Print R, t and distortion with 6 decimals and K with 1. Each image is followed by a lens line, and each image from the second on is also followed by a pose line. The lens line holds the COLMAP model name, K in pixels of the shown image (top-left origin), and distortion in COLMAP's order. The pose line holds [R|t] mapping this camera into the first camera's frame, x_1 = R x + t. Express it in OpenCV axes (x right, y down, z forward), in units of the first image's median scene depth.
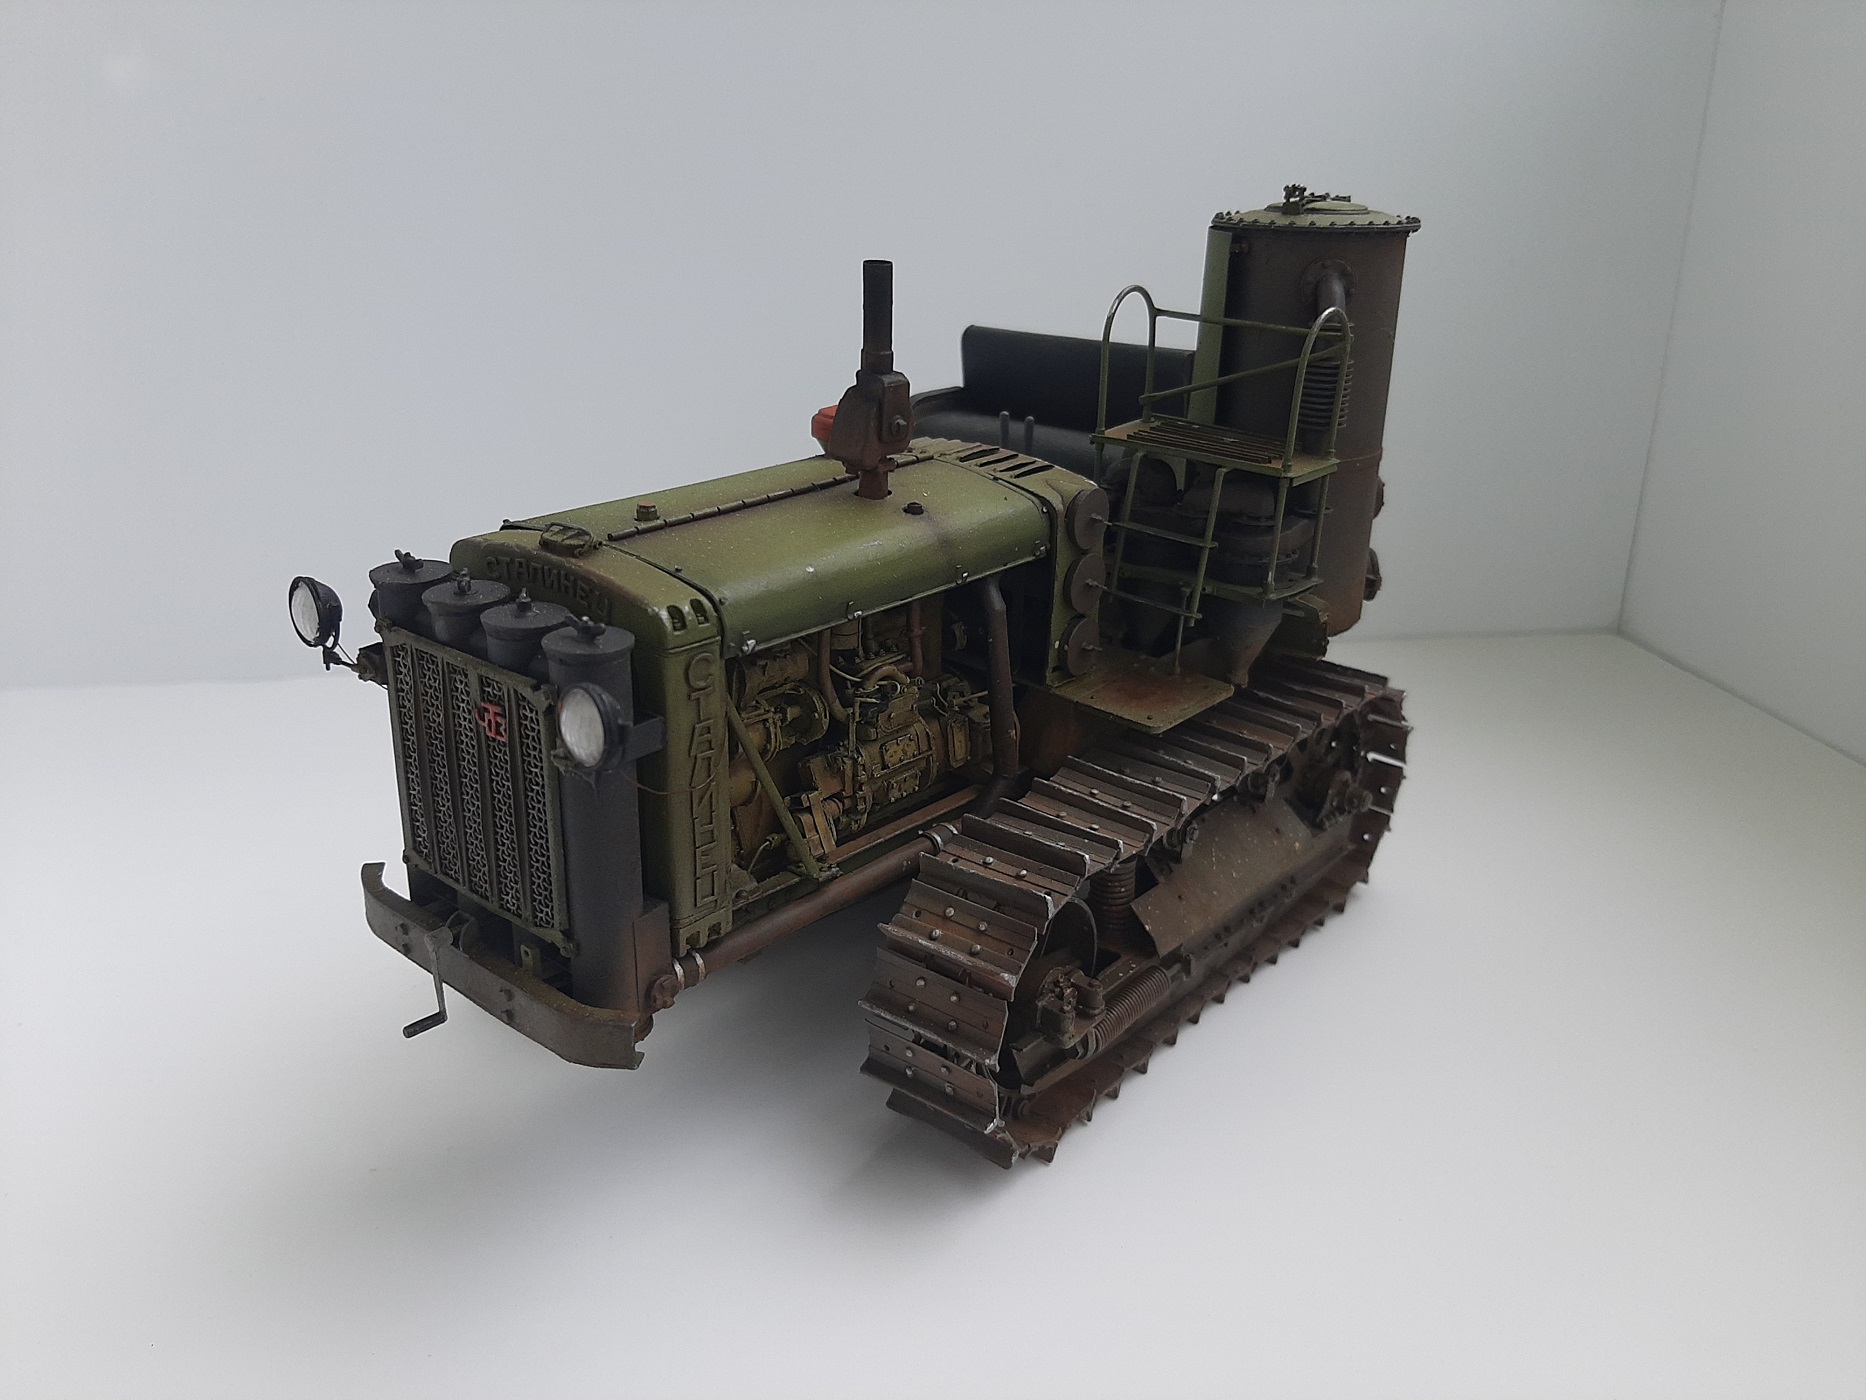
lens RADIAL K [[1487.1, 0, 935.3], [0, 1487.1, 679.5], [0, 0, 1]] dist [0.072452, -0.215935]
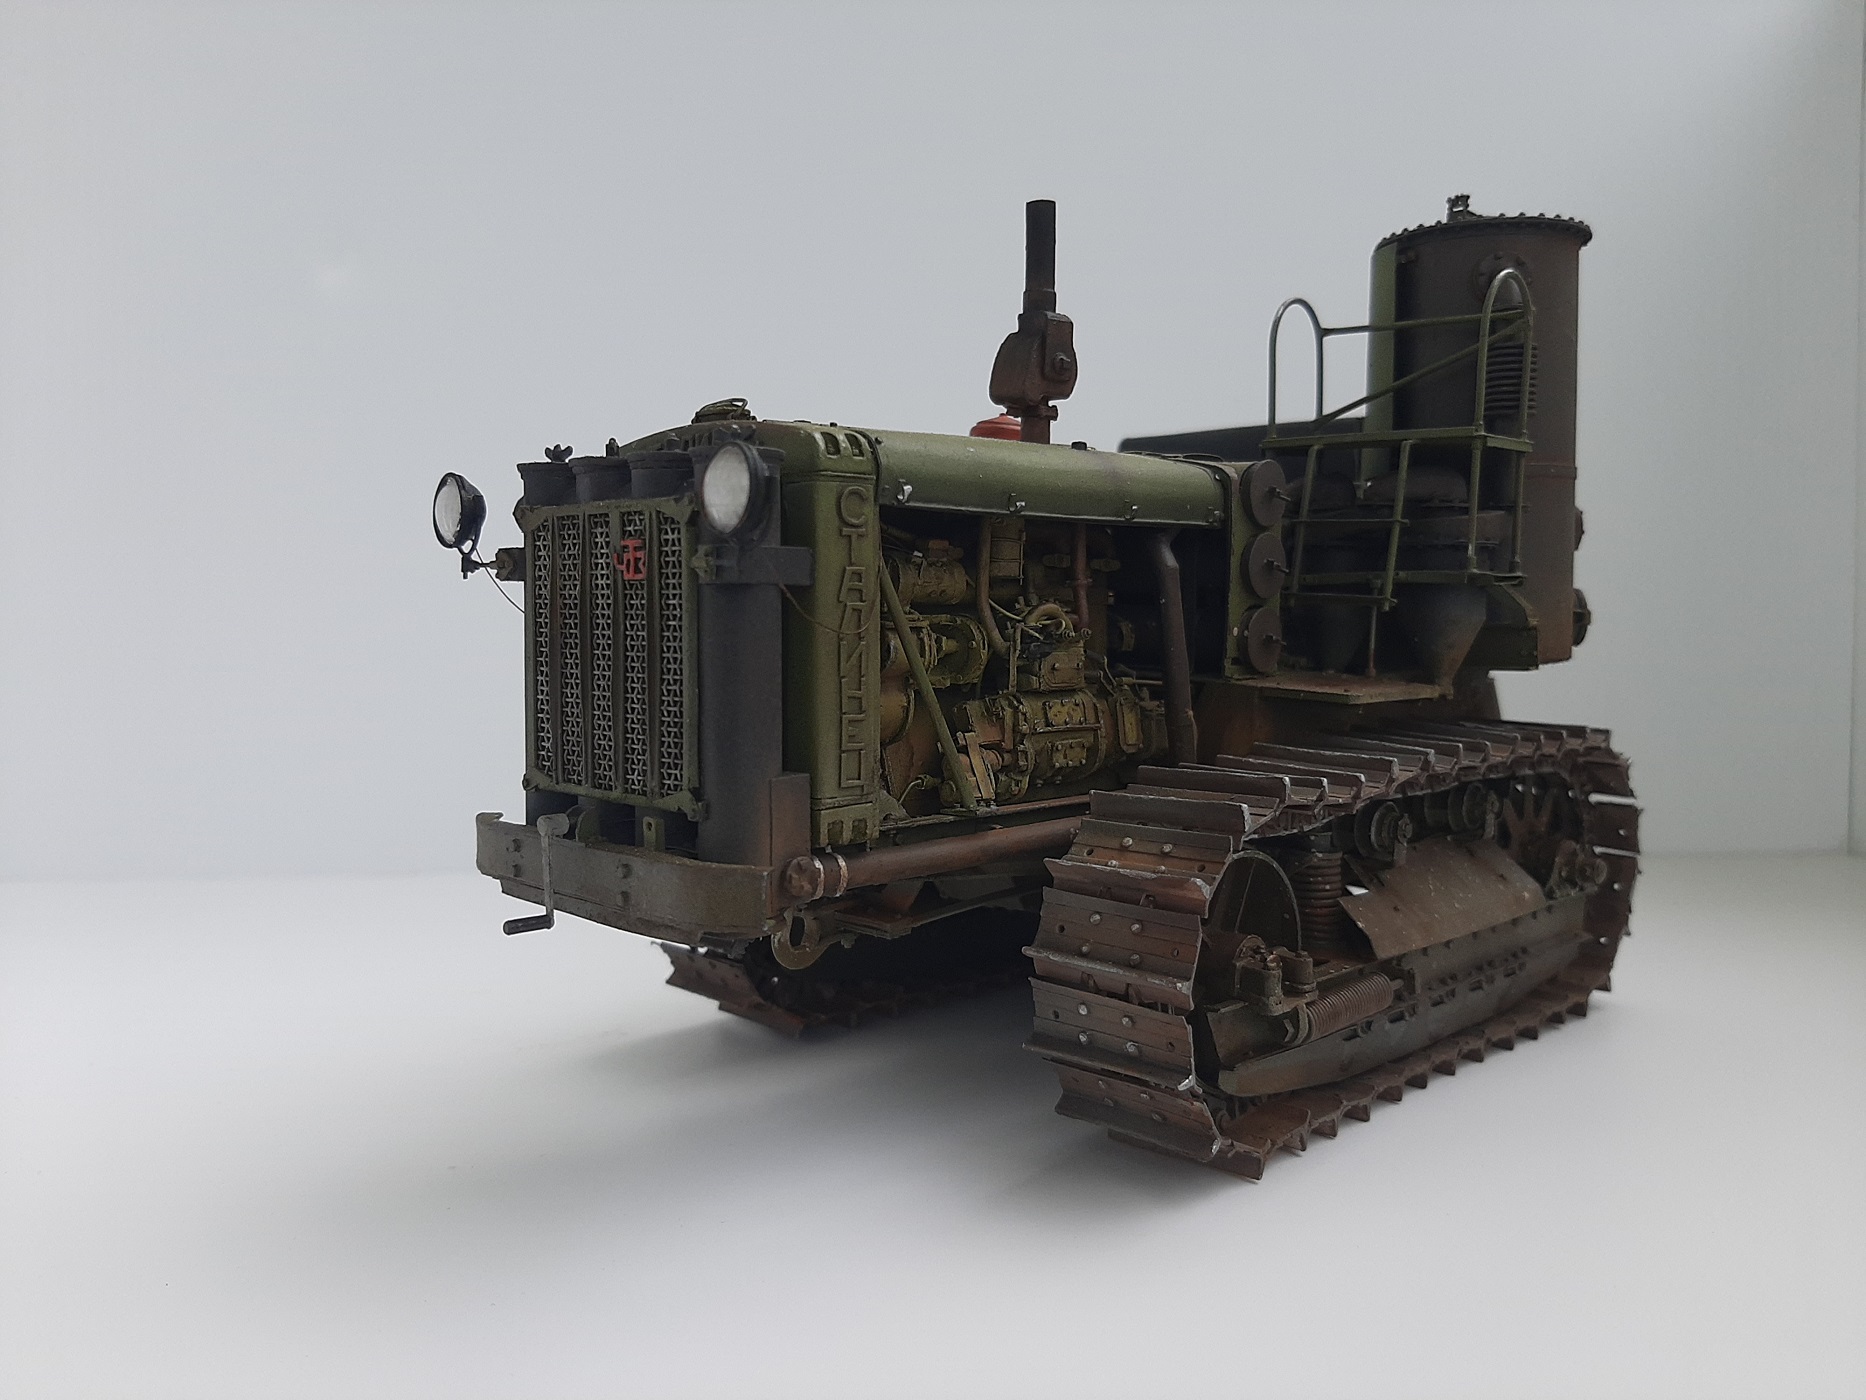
lens RADIAL K [[1487.1, 0, 921.8], [0, 1487.1, 689.7], [0, 0, 1]] dist [0.072452, -0.215935]
pose [[0.994859, -0.013068, -0.100420, -0.020429], [-0.016977, 0.956081, -0.292610, 0.314312], [0.099833, 0.292811, 0.950944, 0.133580]]
